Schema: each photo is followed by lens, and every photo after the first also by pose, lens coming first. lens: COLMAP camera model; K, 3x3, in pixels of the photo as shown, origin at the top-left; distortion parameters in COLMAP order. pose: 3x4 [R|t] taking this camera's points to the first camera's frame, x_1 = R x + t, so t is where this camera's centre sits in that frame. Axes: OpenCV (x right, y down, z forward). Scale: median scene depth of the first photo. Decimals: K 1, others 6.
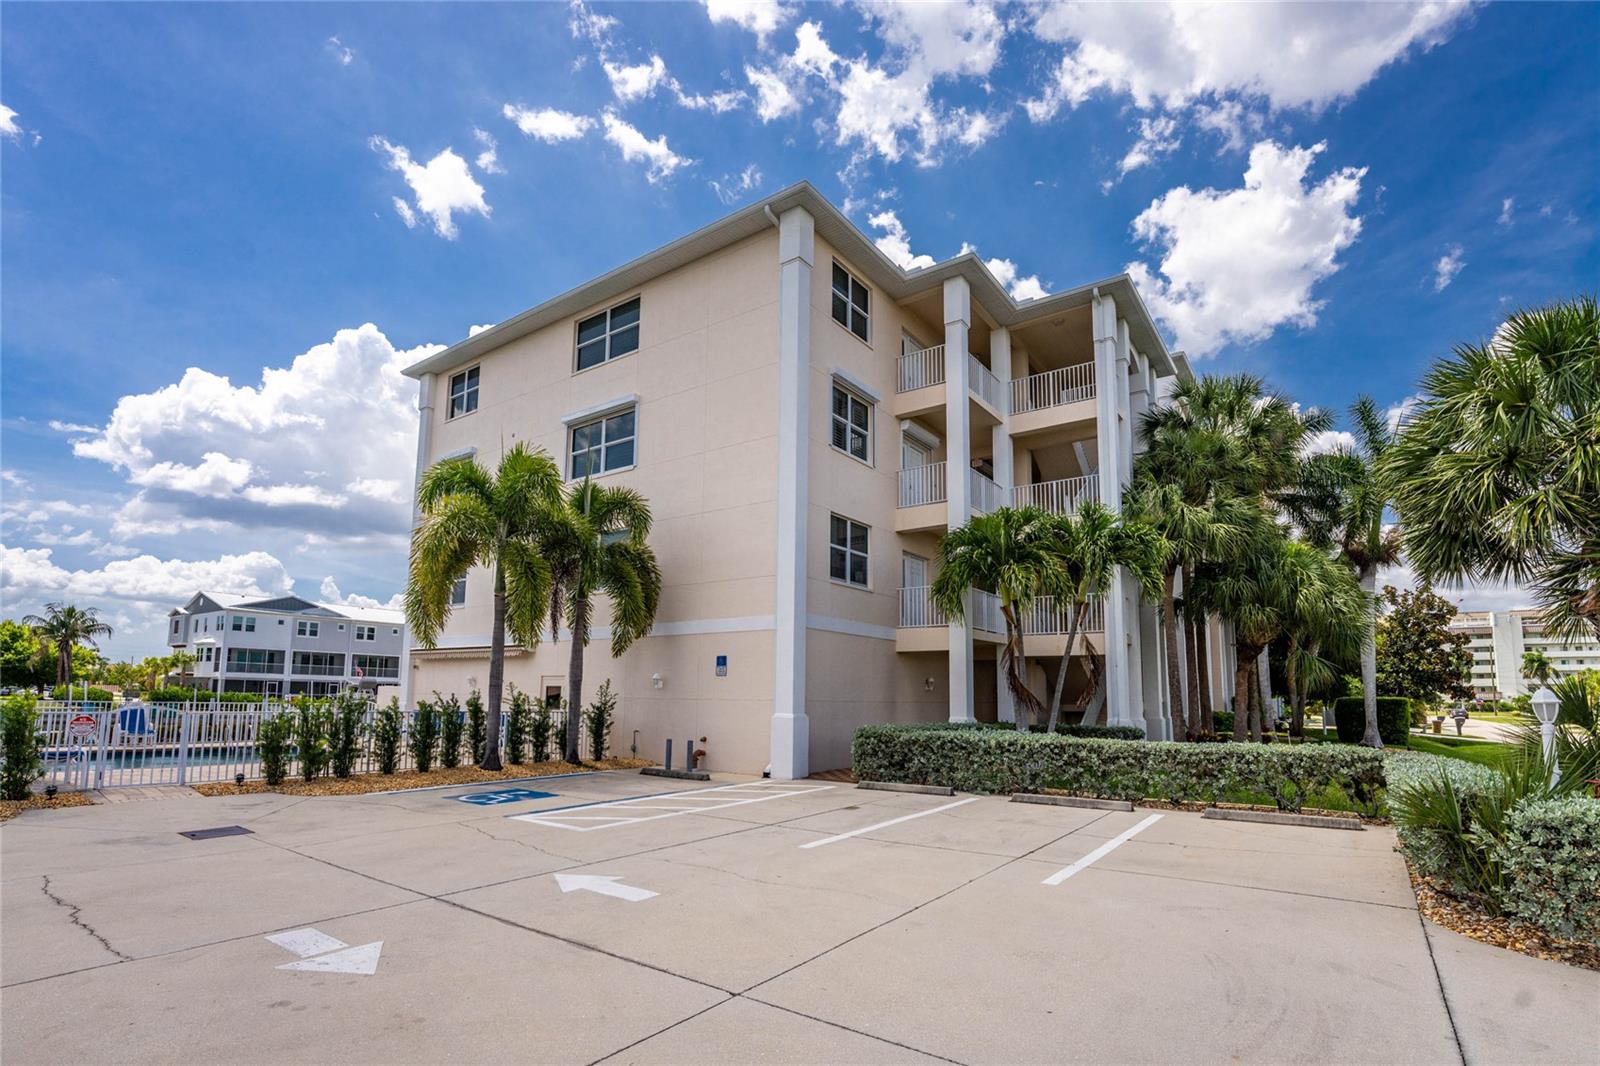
lens RADIAL K [[724.6, 0, 783.6], [0, 724.6, 611.9], [0, 0, 1]] dist [-0.026503, 0.000510]
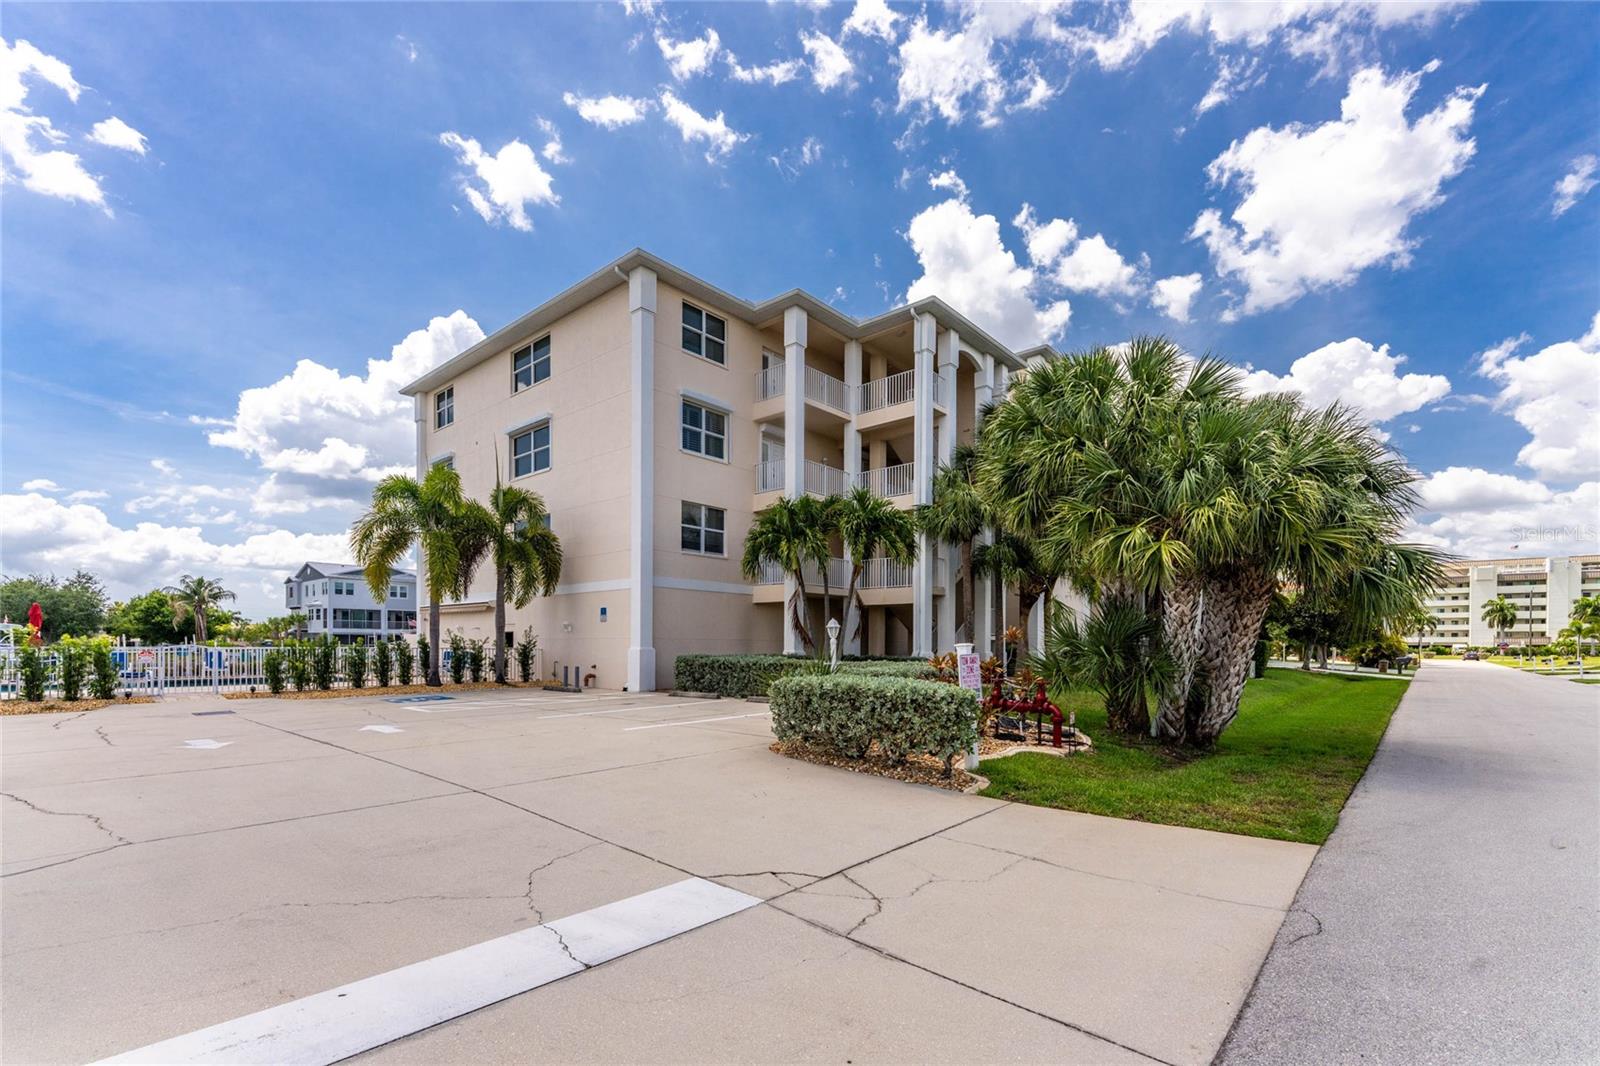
lens RADIAL K [[673.2, 0, 854.8], [0, 673.2, 644.3], [0, 0, 1]] dist [-0.017143, -0.000158]
pose [[0.998530, -0.010886, -0.053099, 0.111538], [0.016806, 0.993526, 0.112356, -0.001403], [0.051532, -0.113083, 0.992248, -0.065165]]
